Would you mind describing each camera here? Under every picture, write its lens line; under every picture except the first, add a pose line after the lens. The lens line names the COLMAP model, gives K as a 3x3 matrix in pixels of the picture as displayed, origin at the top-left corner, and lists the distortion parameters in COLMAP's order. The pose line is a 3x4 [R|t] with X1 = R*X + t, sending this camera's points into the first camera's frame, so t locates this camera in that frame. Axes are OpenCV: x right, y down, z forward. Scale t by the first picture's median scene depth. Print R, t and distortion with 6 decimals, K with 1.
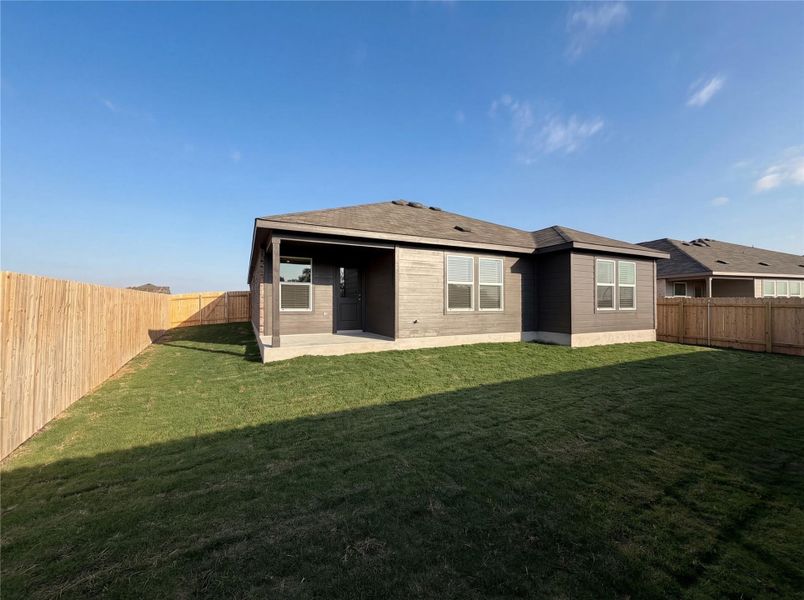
lens RADIAL K [[322.5, 0, 397.6], [0, 322.5, 299.8], [0, 0, 1]] dist [0.000347, 0.000579]
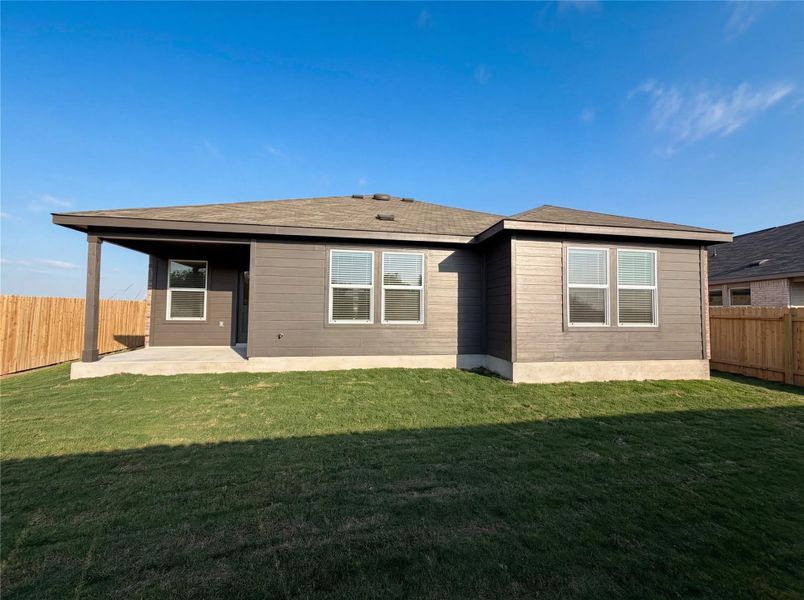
lens RADIAL K [[322.5, 0, 397.6], [0, 322.5, 299.8], [0, 0, 1]] dist [0.000347, 0.000579]
pose [[0.958249, -0.002071, -0.285929, 0.465855], [-0.005933, 0.999614, -0.027124, -0.000810], [0.285875, 0.027687, 0.957867, 0.283562]]
